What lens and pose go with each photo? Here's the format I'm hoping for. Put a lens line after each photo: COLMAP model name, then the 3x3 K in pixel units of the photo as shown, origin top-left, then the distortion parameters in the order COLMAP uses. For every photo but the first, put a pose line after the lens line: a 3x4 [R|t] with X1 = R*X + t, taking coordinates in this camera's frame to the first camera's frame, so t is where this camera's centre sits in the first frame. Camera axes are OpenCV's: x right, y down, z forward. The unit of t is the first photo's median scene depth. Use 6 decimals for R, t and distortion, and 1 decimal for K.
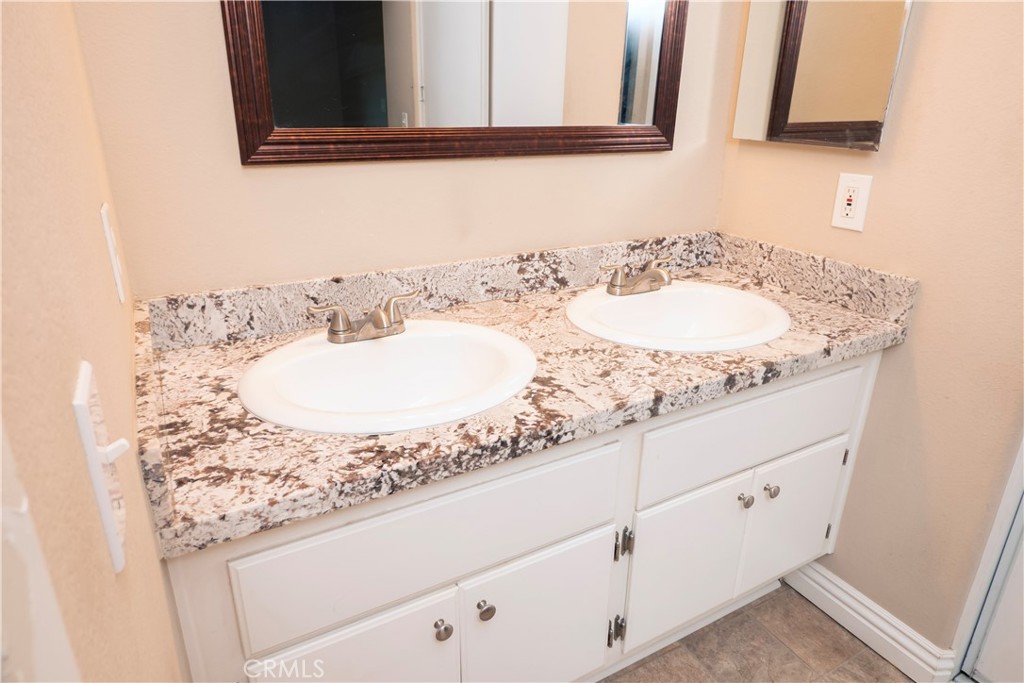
lens RADIAL K [[614.2, 0, 509.9], [0, 614.2, 319.3], [0, 0, 1]] dist [-0.000350, -0.000818]
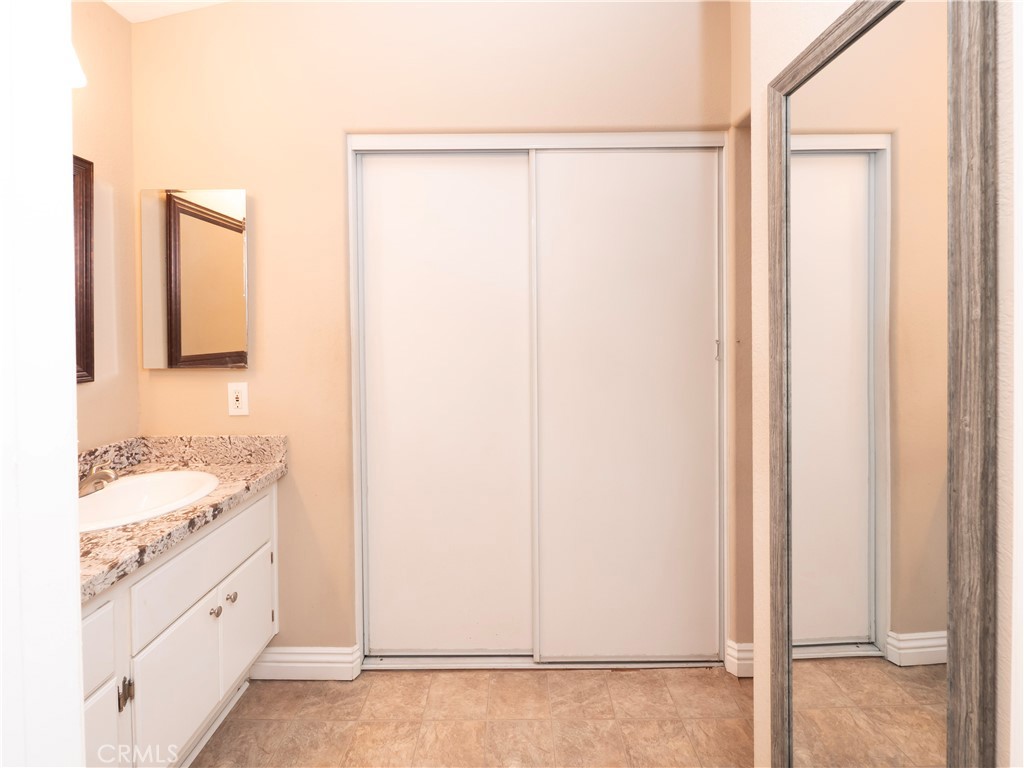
lens RADIAL K [[476.8, 0, 489.9], [0, 476.8, 337.1], [0, 0, 1]] dist [-0.000231, 0.000066]
pose [[0.516951, -0.027280, 0.855580, -0.190866], [0.310827, 0.937255, -0.157921, 0.067354], [-0.797589, 0.347575, 0.492995, -0.233948]]
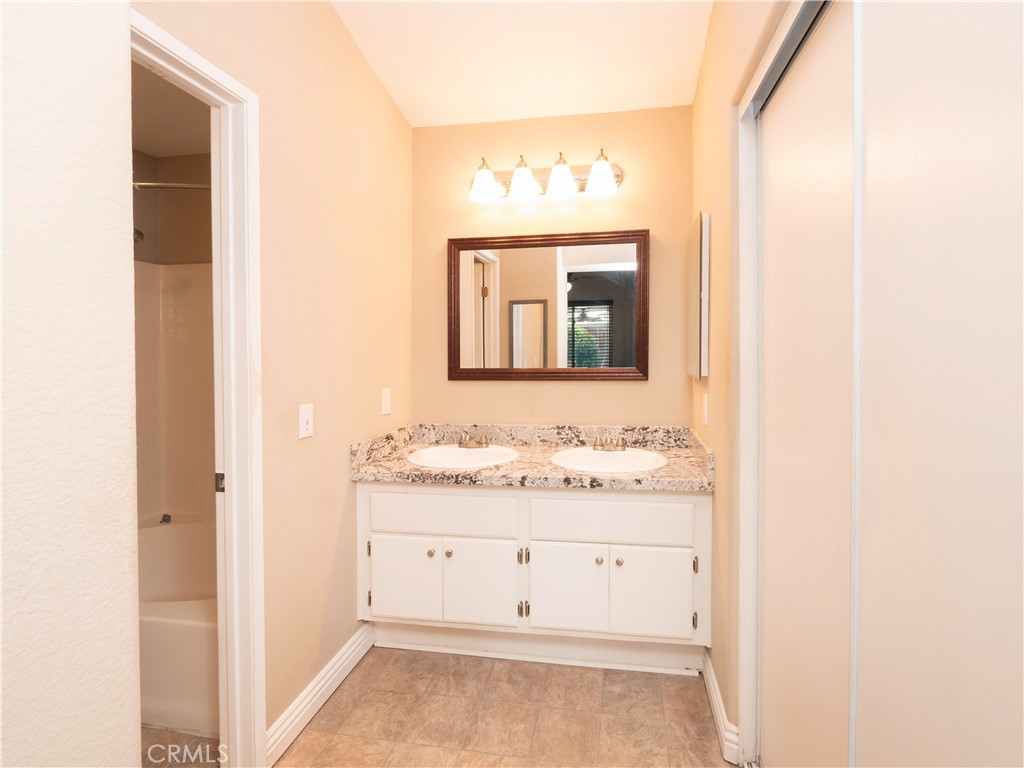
lens RADIAL K [[456.2, 0, 553.6], [0, 456.2, 353.9], [0, 0, 1]] dist [-0.001177, -0.000267]
pose [[0.794221, -0.019423, -0.607318, 1.034103], [-0.186682, 0.943349, -0.274303, 0.103310], [0.578241, 0.331233, 0.745602, -0.286117]]
